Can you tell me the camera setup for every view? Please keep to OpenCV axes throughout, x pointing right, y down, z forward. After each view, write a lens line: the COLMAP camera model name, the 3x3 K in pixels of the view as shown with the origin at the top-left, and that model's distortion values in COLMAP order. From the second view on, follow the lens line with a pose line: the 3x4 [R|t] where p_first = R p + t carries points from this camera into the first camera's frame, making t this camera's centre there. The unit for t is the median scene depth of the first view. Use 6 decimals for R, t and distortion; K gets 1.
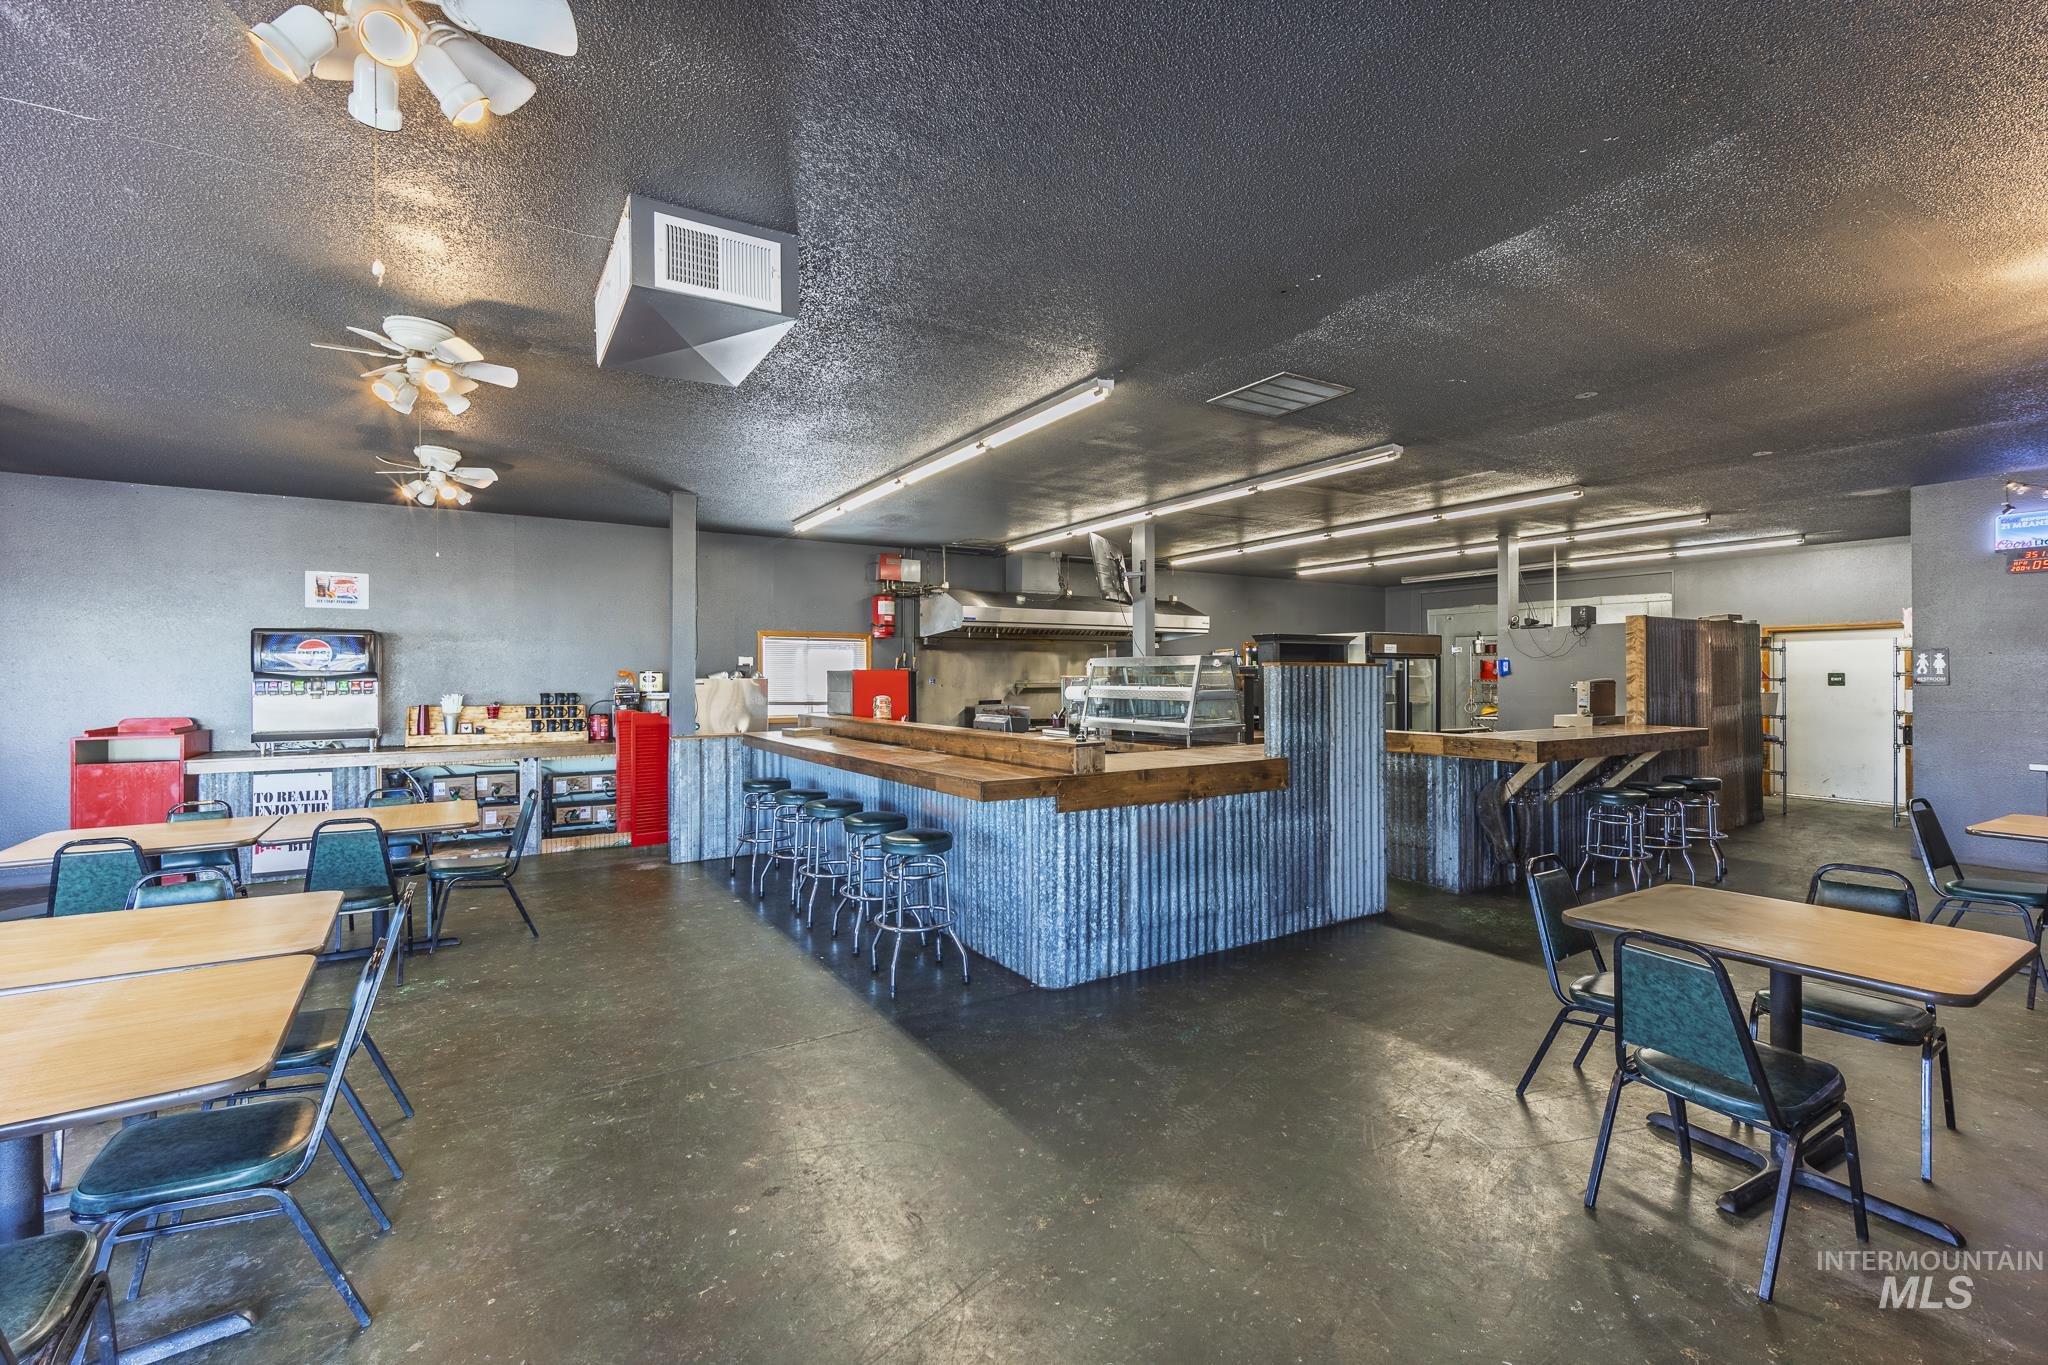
lens RADIAL K [[873.2, 0, 1023.6], [0, 873.2, 675.0], [0, 0, 1]] dist [0.003538, 0.000857]
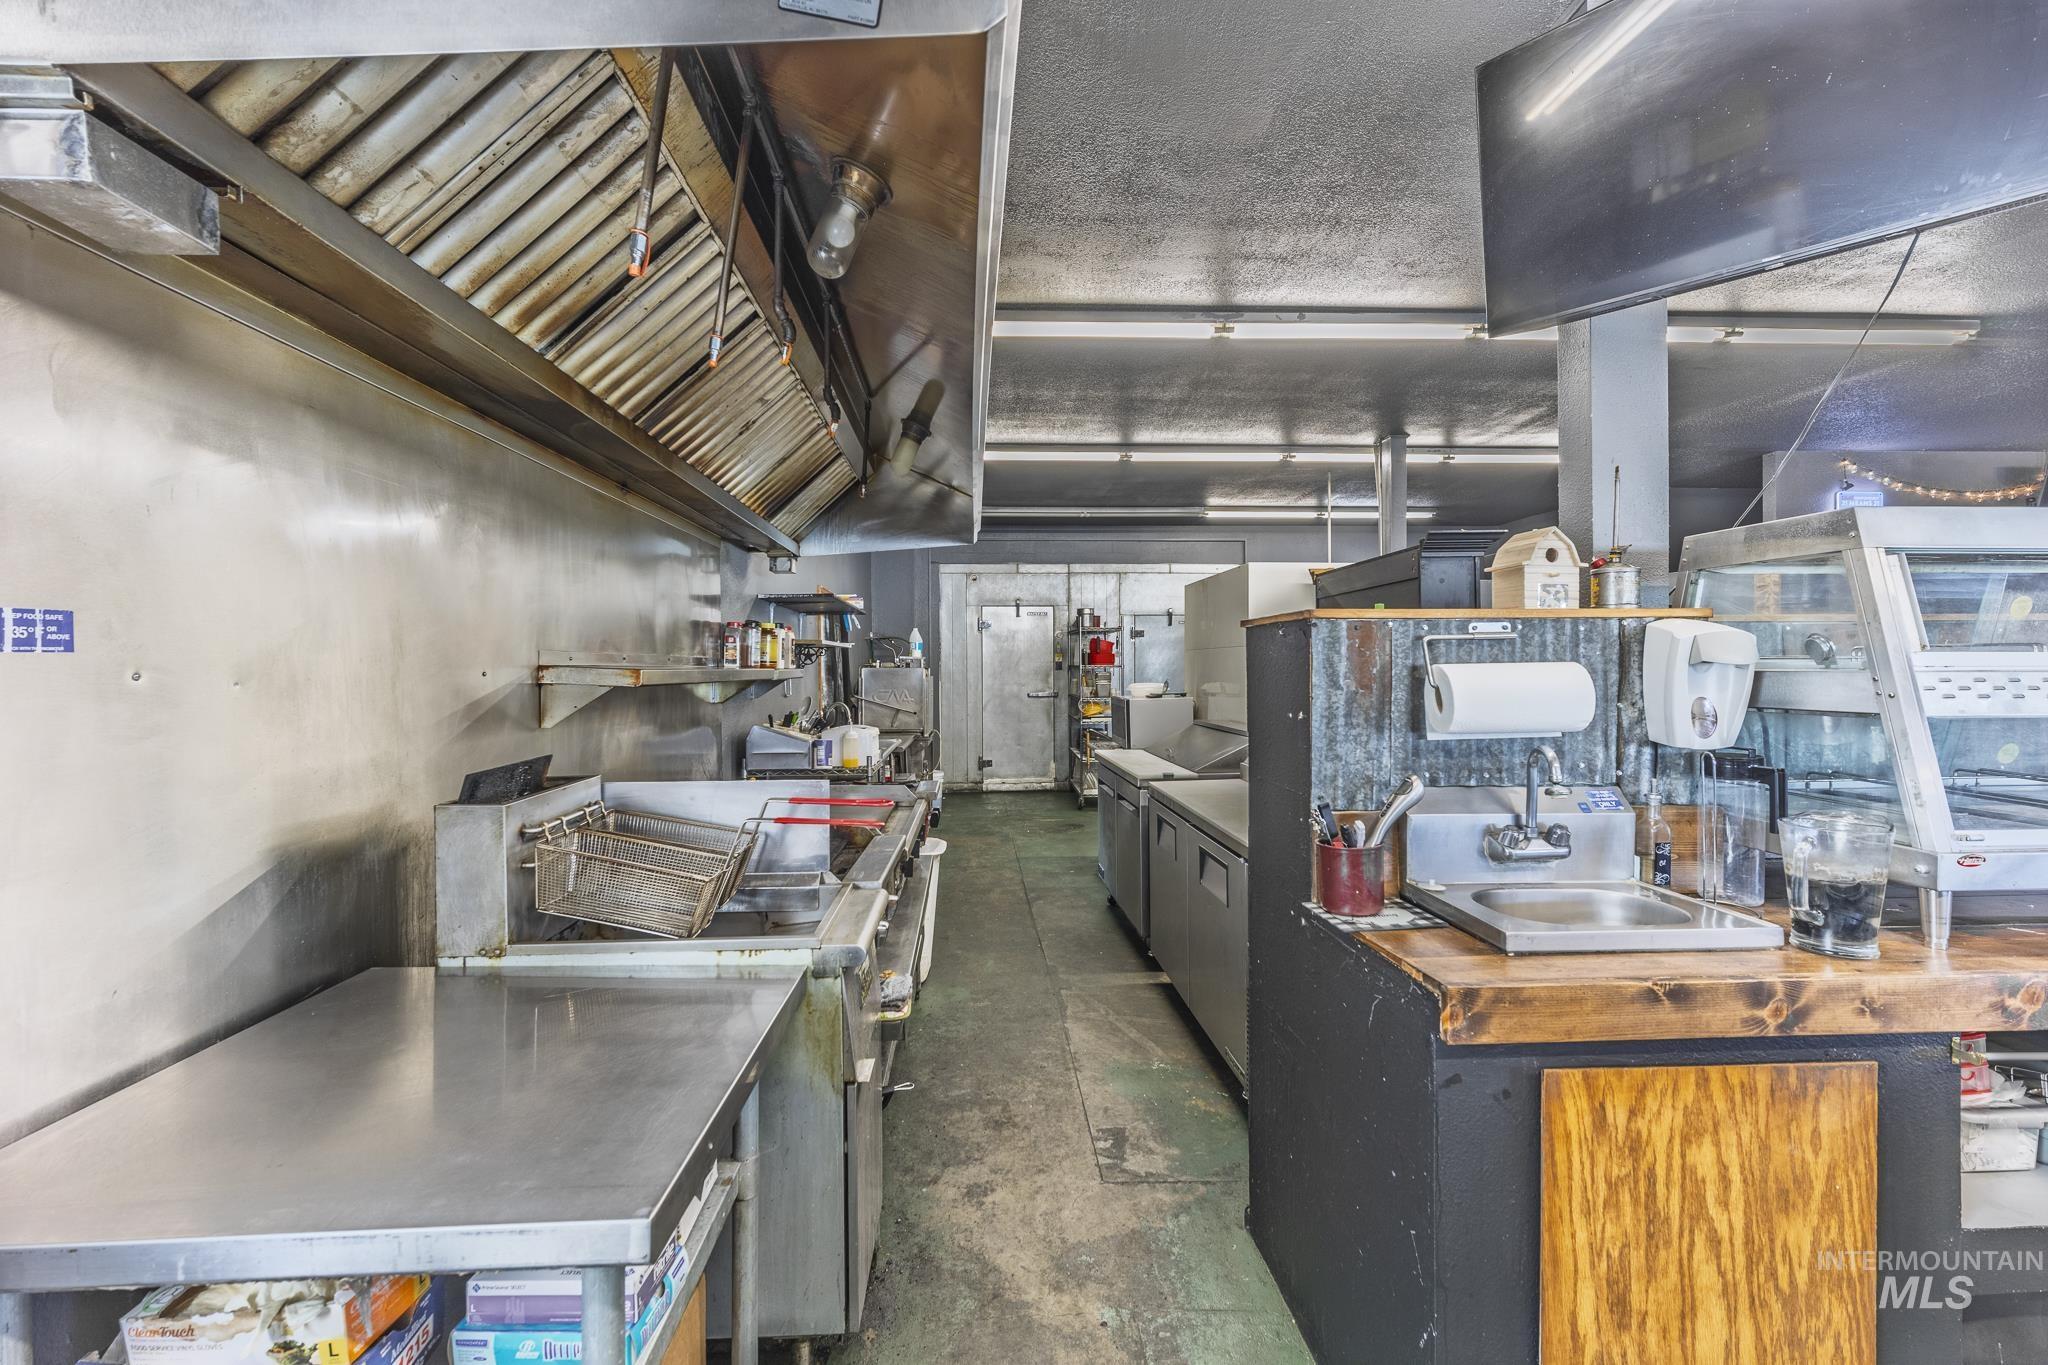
lens RADIAL K [[873.2, 0, 1020.1], [0, 873.2, 679.5], [0, 0, 1]] dist [0.003538, 0.000857]
pose [[0.493140, -0.009348, 0.869900, -0.203171], [0.002332, 0.999953, 0.009424, 0.018633], [-0.869947, -0.002618, 0.493138, 1.258154]]
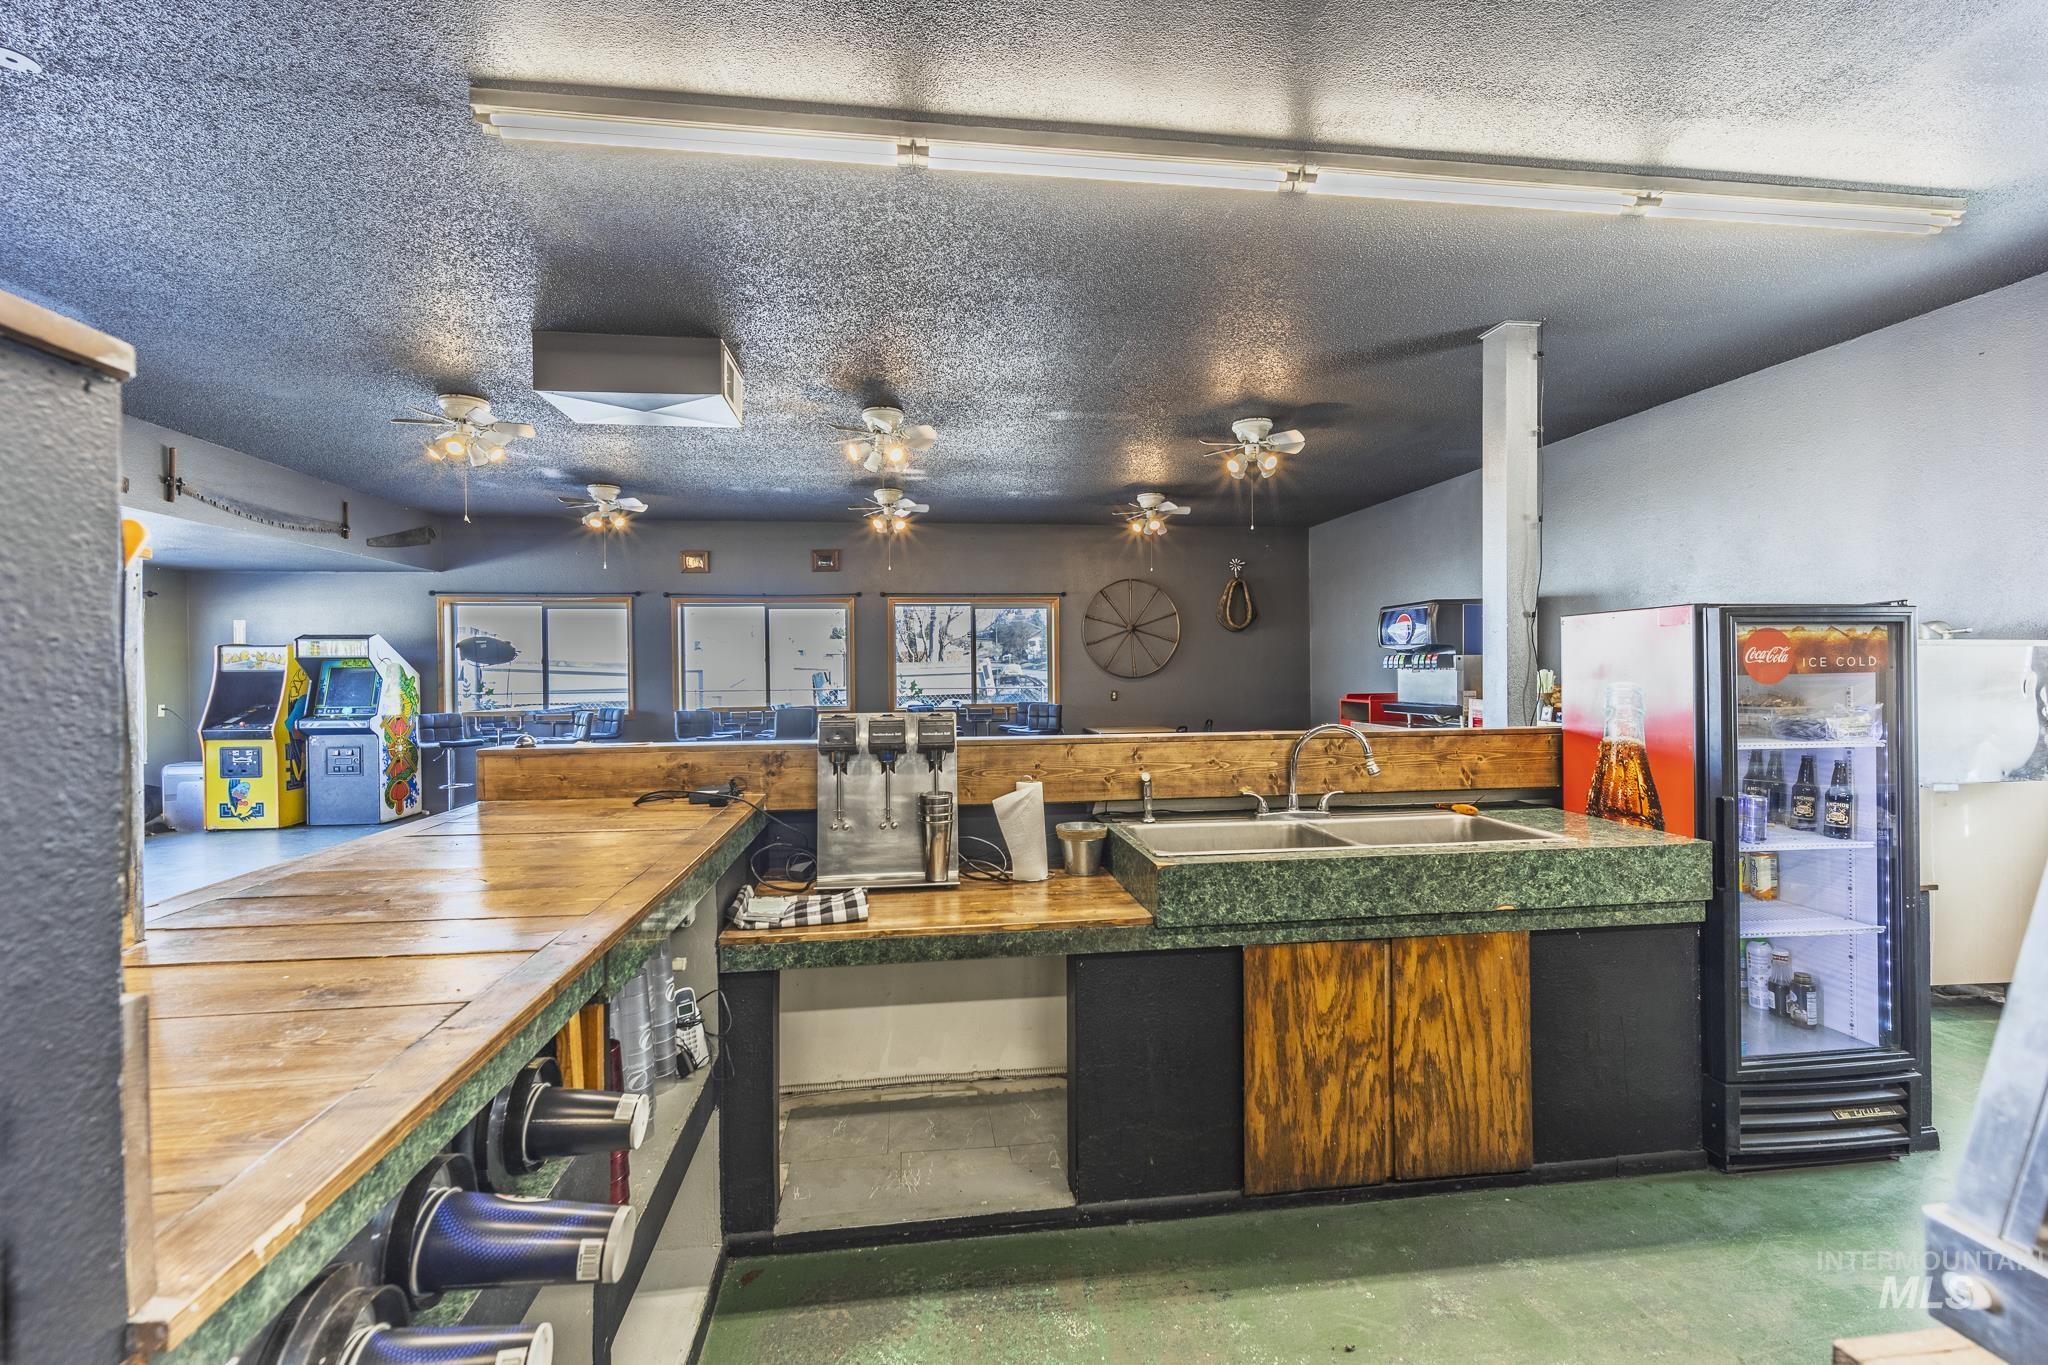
lens RADIAL K [[873.2, 0, 1023.1], [0, 873.2, 679.1], [0, 0, 1]] dist [0.003538, 0.000857]
pose [[-0.420359, 0.016370, -0.907210, 0.282052], [0.010472, 0.999858, 0.013189, 0.016121], [0.907297, -0.003957, -0.420471, 0.964608]]
